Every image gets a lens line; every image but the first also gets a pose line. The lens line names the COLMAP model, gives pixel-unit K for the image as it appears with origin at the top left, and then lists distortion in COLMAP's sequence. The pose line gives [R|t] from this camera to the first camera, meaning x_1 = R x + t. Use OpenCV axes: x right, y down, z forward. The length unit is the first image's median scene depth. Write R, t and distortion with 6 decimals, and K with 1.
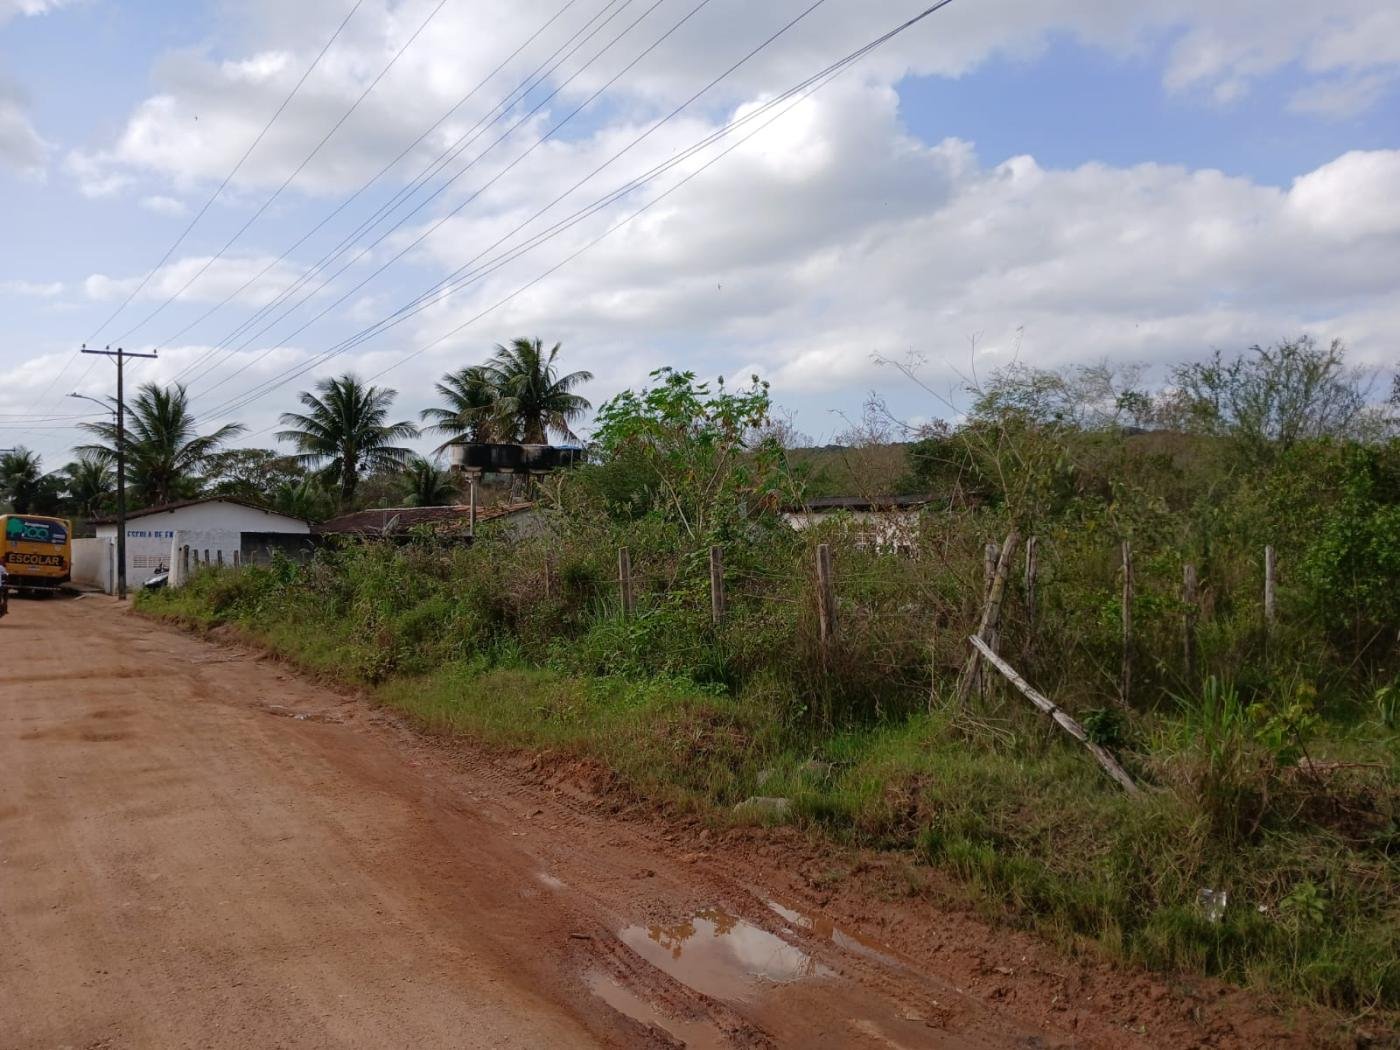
lens RADIAL K [[1064.3, 0, 683.5], [0, 1064.3, 517.6], [0, 0, 1]] dist [0.100359, -0.222470]
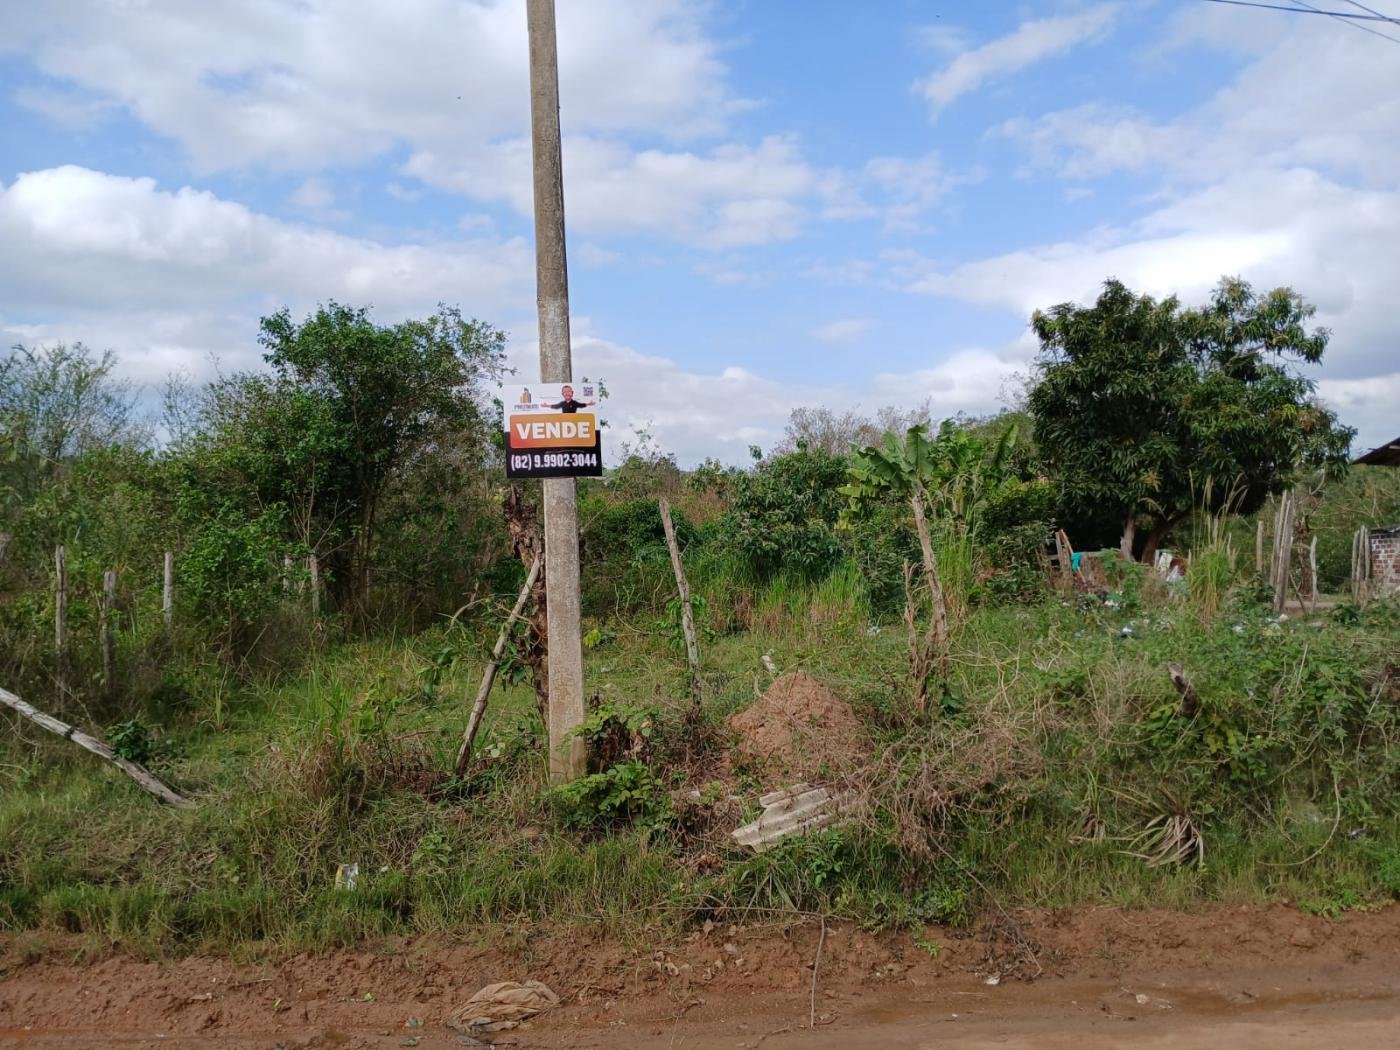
lens RADIAL K [[1080.2, 0, 700.0], [0, 1080.2, 525.0], [0, 0, 1]] dist [0.119855, -0.254592]
pose [[0.453365, 0.028718, 0.890862, -0.144183], [-0.027608, 0.999454, -0.018168, 0.004991], [-0.890897, -0.016358, 0.453910, 0.073533]]
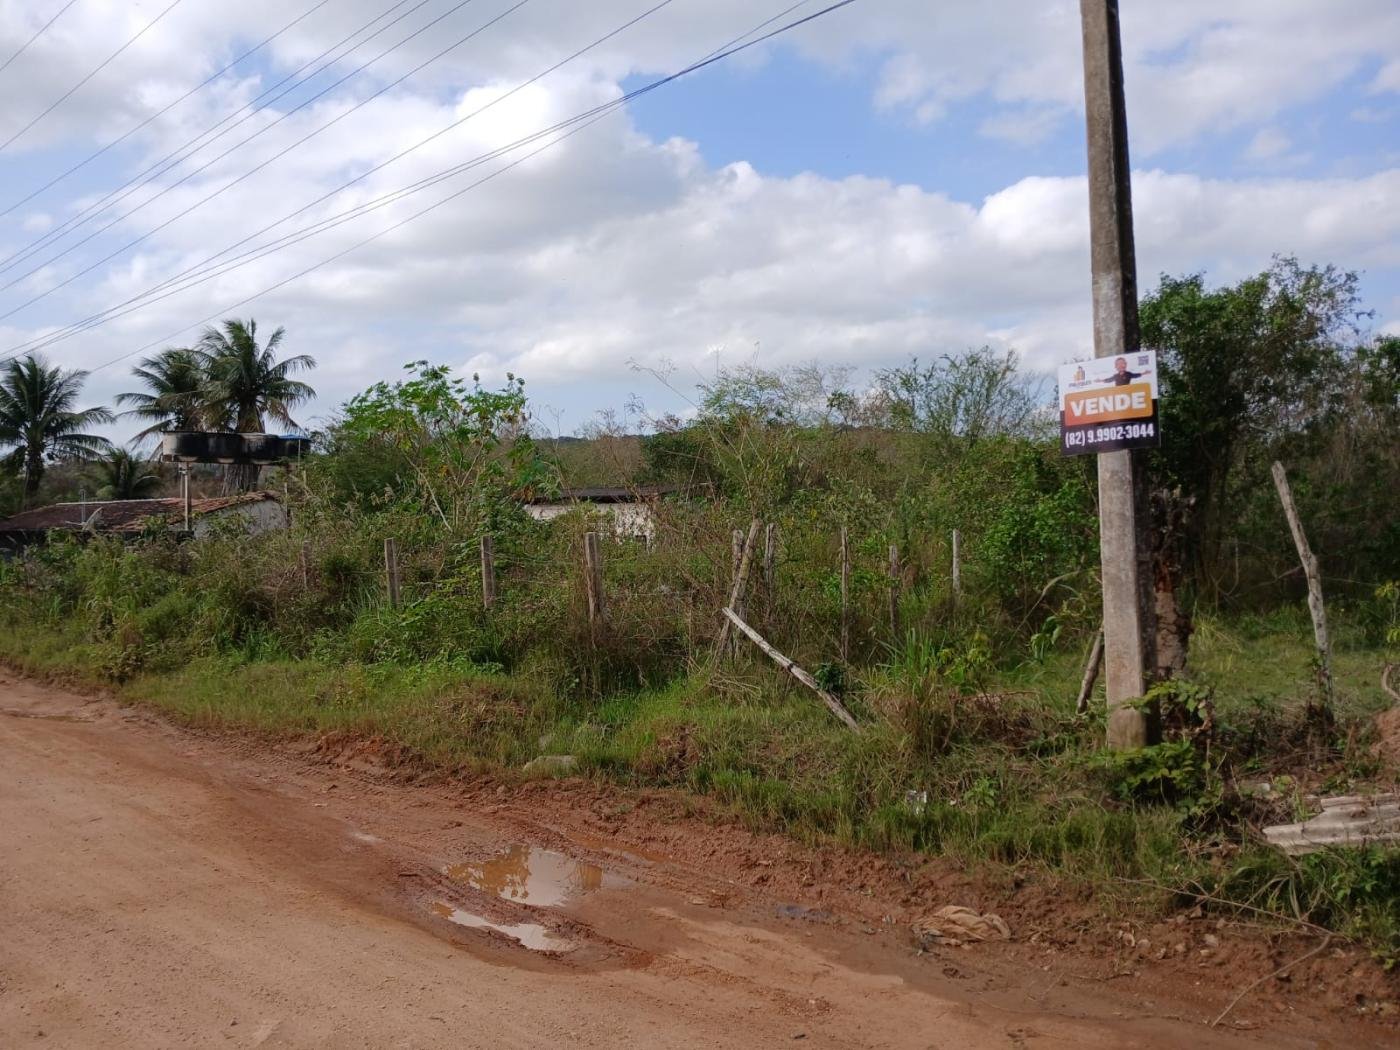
lens RADIAL K [[1064.3, 0, 683.5], [0, 1064.3, 517.6], [0, 0, 1]] dist [0.100359, -0.222470]
pose [[0.969388, -0.008175, 0.245399, -0.040338], [0.006266, 0.999944, 0.008559, 0.001090], [-0.245455, -0.006760, 0.969384, -0.079114]]
